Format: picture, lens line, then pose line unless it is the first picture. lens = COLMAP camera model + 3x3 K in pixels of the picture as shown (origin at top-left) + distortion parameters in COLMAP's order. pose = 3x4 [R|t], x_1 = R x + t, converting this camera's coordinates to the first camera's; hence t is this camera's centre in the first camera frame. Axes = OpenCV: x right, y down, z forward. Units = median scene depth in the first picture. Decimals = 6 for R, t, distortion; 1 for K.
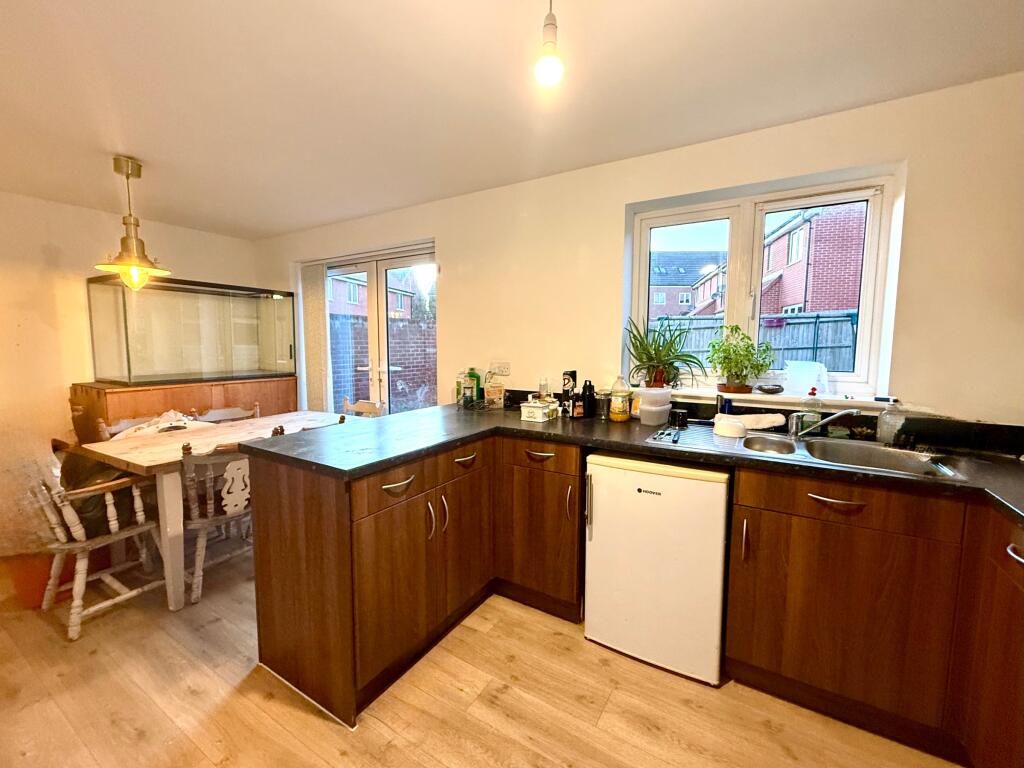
lens RADIAL K [[437.9, 0, 513.2], [0, 437.9, 382.1], [0, 0, 1]] dist [0.001576, 0.000080]
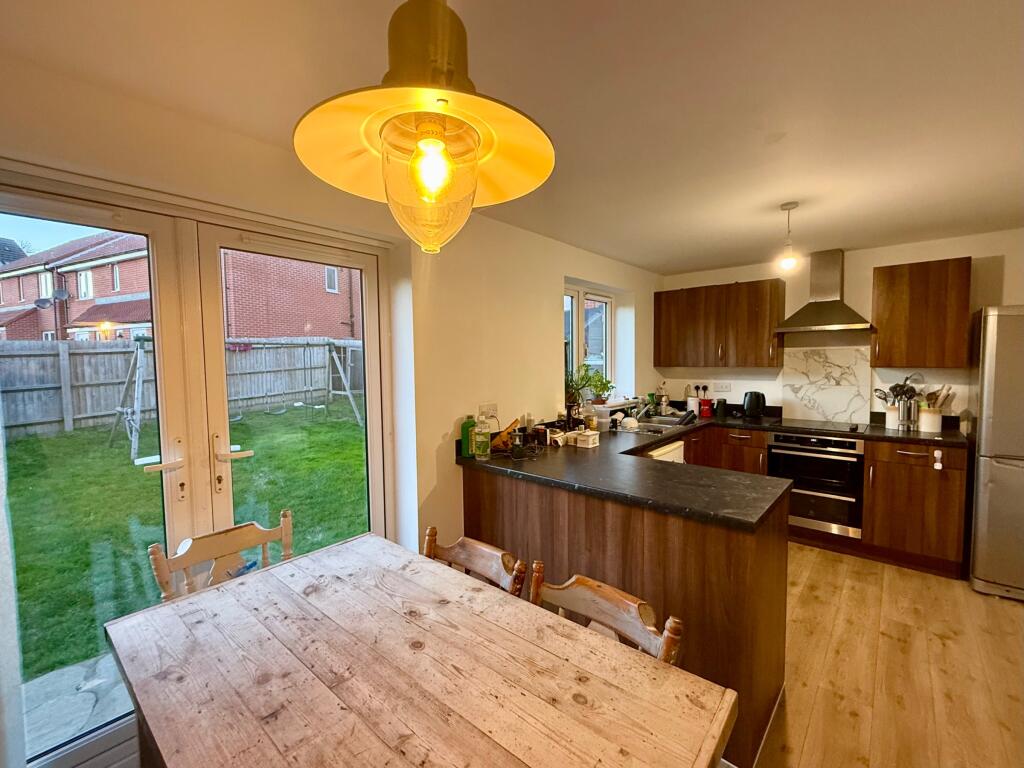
lens RADIAL K [[437.9, 0, 513.2], [0, 437.9, 382.1], [0, 0, 1]] dist [0.001576, 0.000080]
pose [[0.170532, -0.059497, 0.983554, -1.615583], [0.100978, 0.993975, 0.042620, -0.221117], [-0.980165, 0.092049, 0.175512, 1.373718]]
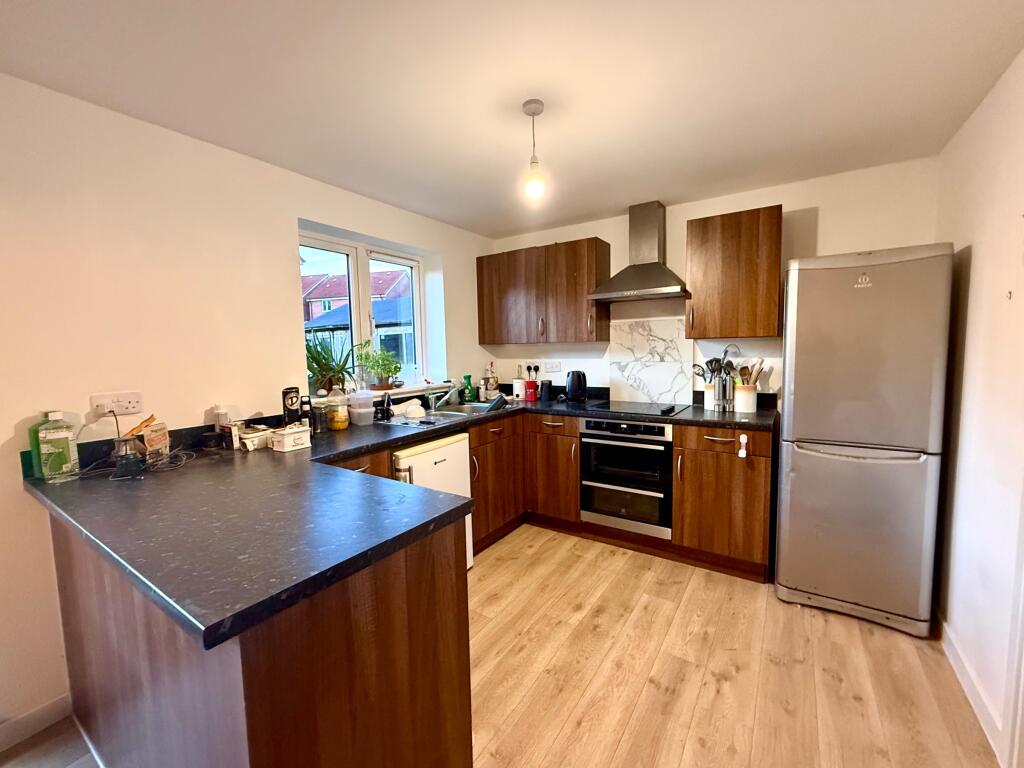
lens RADIAL K [[417.9, 0, 520.3], [0, 417.9, 382.9], [0, 0, 1]] dist [0.001540, 0.000358]
pose [[0.028784, -0.091489, 0.995390, -1.031206], [0.111781, 0.989851, 0.087748, -0.085244], [-0.993316, 0.108740, 0.038719, 0.722342]]
